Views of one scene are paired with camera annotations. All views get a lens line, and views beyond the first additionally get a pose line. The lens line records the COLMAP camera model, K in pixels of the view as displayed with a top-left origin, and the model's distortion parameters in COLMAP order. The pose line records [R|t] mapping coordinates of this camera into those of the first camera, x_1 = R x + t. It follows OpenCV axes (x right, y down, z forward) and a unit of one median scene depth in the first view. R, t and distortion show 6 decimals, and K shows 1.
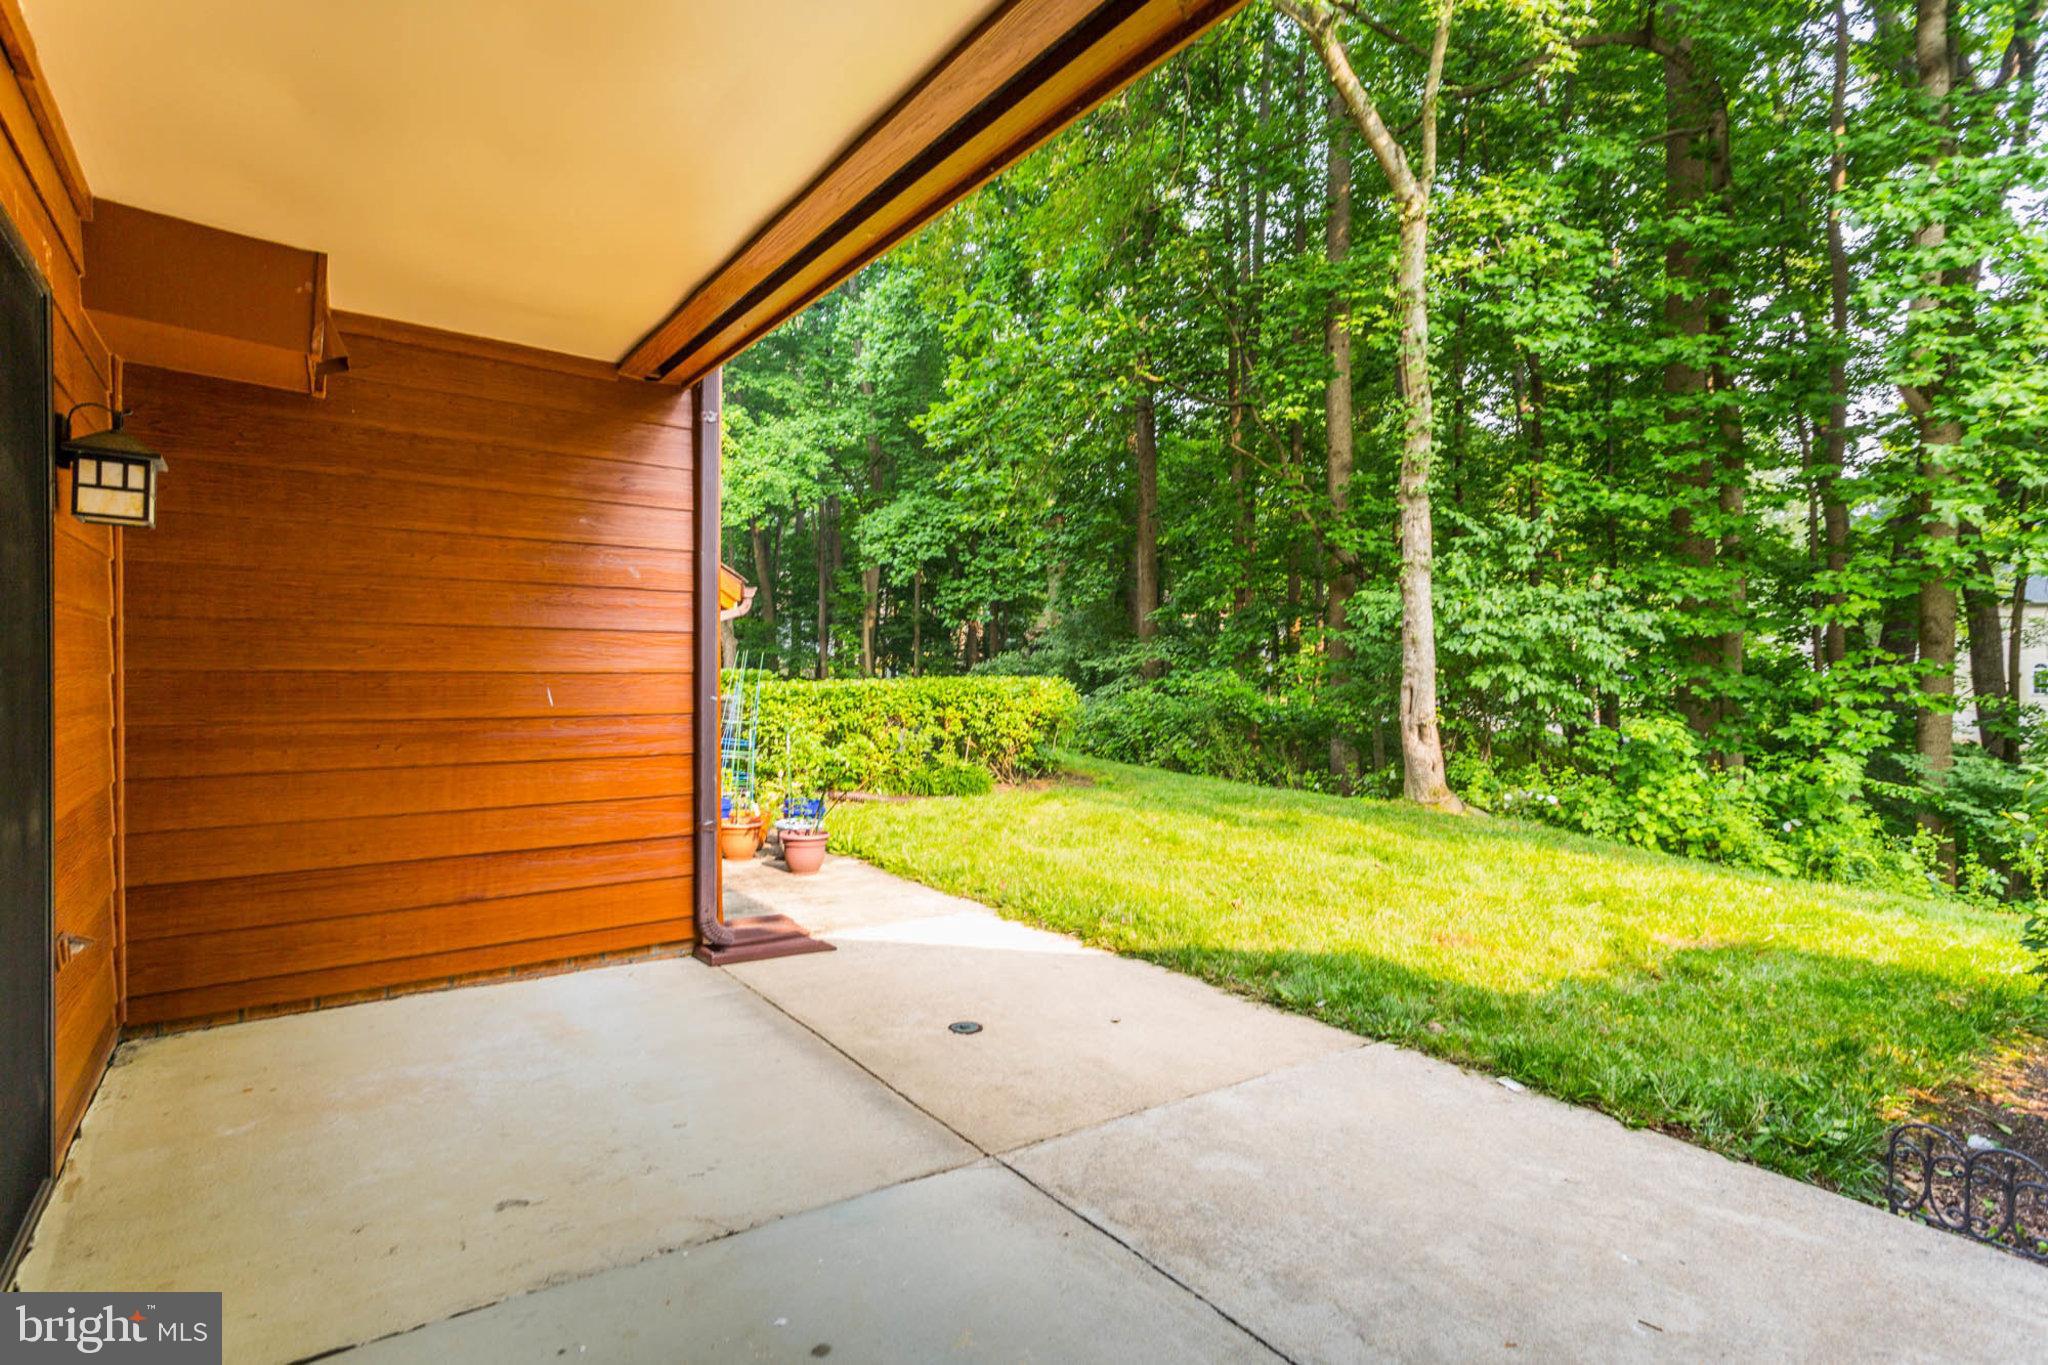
lens RADIAL K [[1016.7, 0, 1013.4], [0, 1016.7, 656.8], [0, 0, 1]] dist [-0.033214, 0.032480]
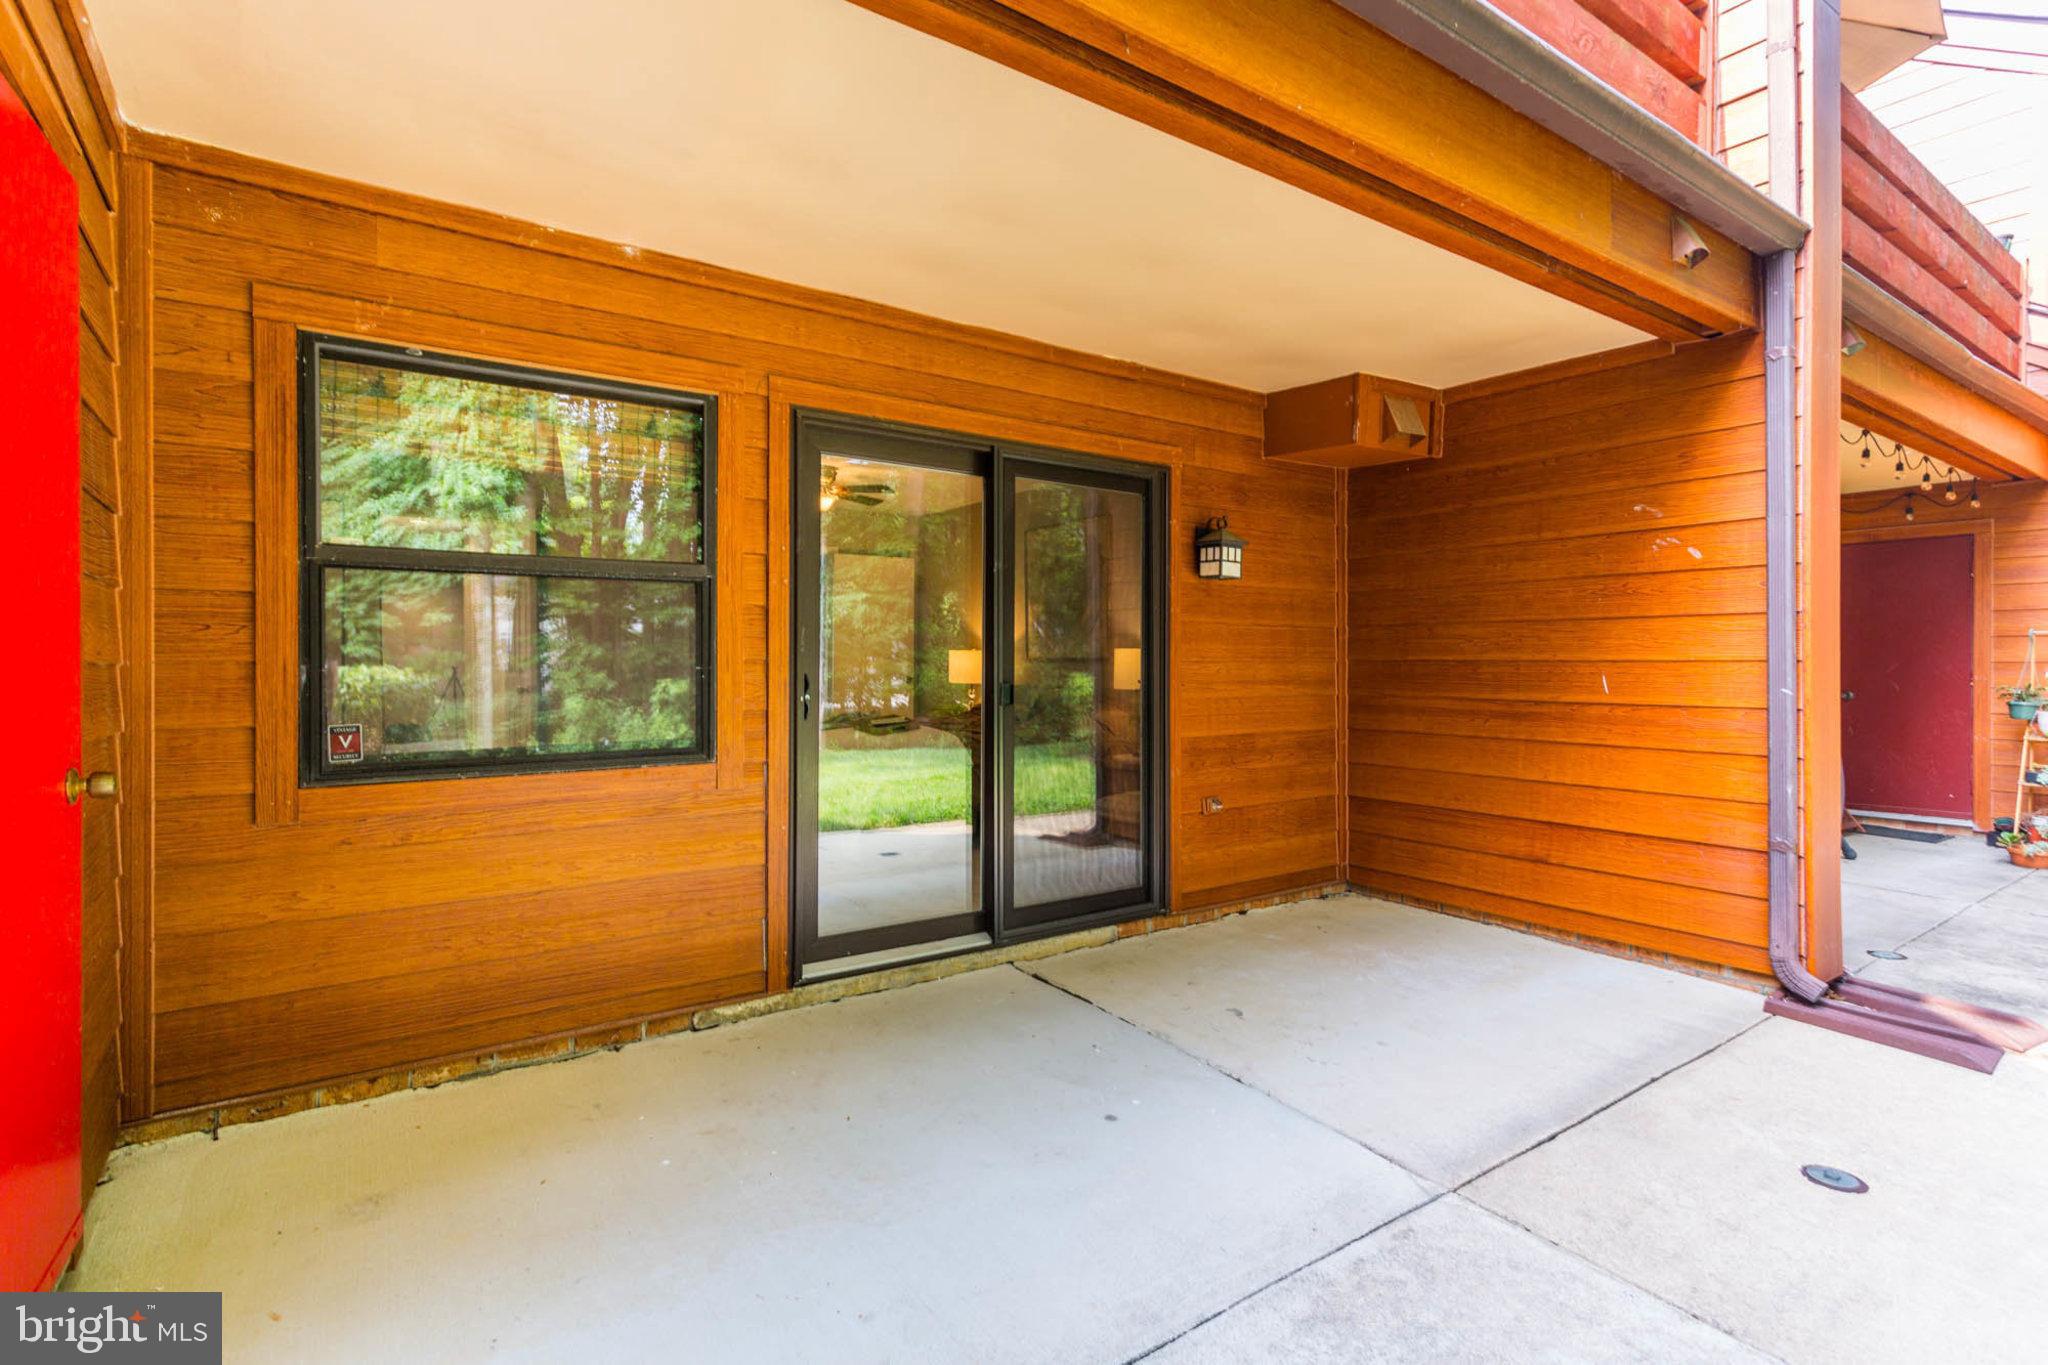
lens RADIAL K [[1016.7, 0, 1013.4], [0, 1016.7, 656.8], [0, 0, 1]] dist [-0.033214, 0.032480]
pose [[-0.059514, -0.011462, -0.998162, 0.668601], [0.006227, 0.999910, -0.011853, 0.021038], [0.998208, -0.006921, -0.059437, 0.496243]]
